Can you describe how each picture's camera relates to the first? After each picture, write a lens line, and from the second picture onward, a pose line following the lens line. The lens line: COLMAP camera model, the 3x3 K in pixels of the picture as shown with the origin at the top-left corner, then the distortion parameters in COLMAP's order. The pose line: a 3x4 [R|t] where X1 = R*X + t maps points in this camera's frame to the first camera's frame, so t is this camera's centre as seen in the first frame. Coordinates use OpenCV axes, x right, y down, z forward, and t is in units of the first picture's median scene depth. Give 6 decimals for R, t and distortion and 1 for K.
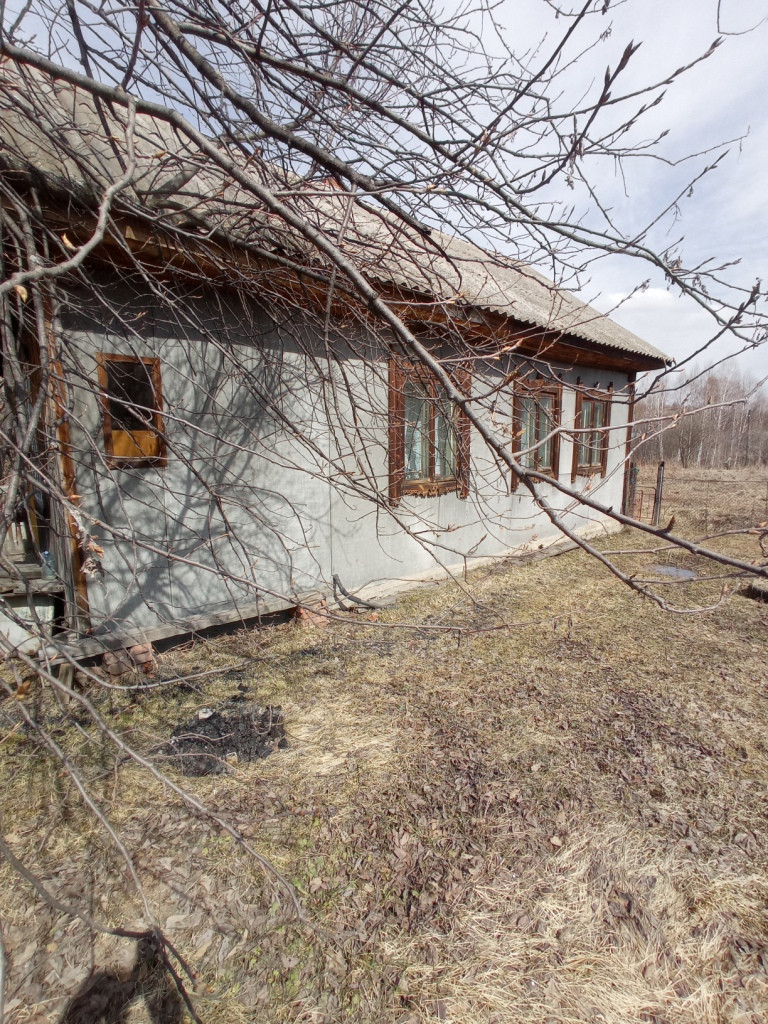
lens RADIAL K [[464.2, 0, 388.0], [0, 464.2, 508.3], [0, 0, 1]] dist [-0.056358, 0.031907]
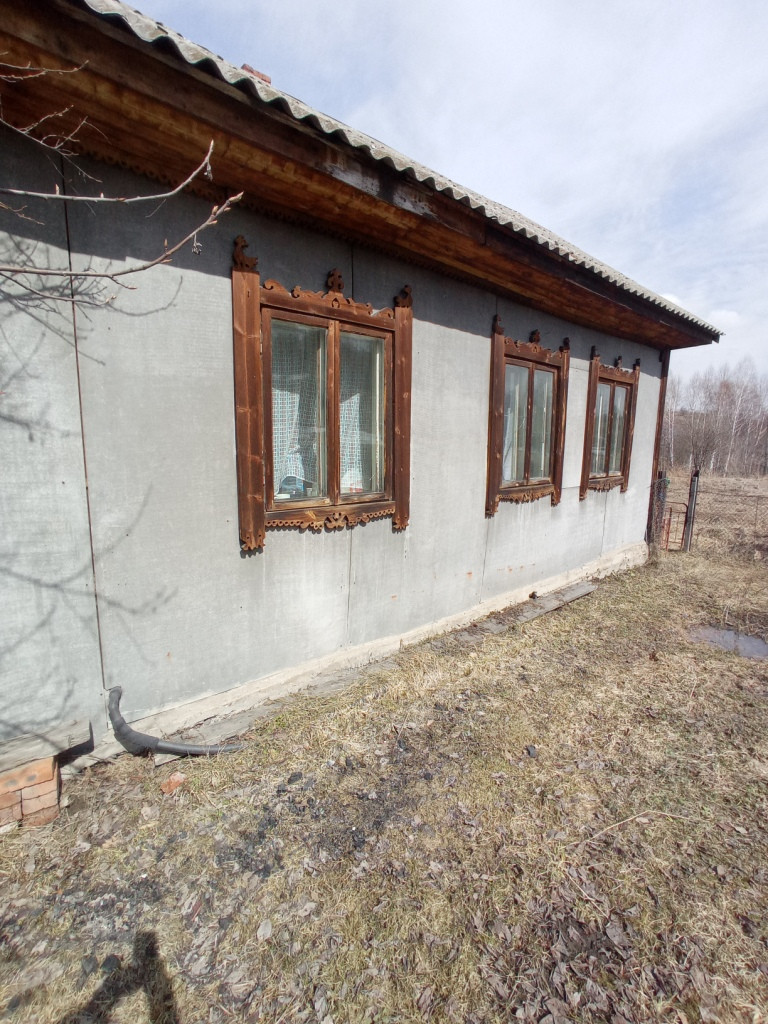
lens RADIAL K [[464.2, 0, 388.0], [0, 464.2, 508.3], [0, 0, 1]] dist [-0.056358, 0.031907]
pose [[0.999785, 0.018913, -0.008497, 0.138104], [-0.018933, 0.999818, -0.002335, -0.043300], [0.008451, 0.002495, 0.999961, 0.364905]]
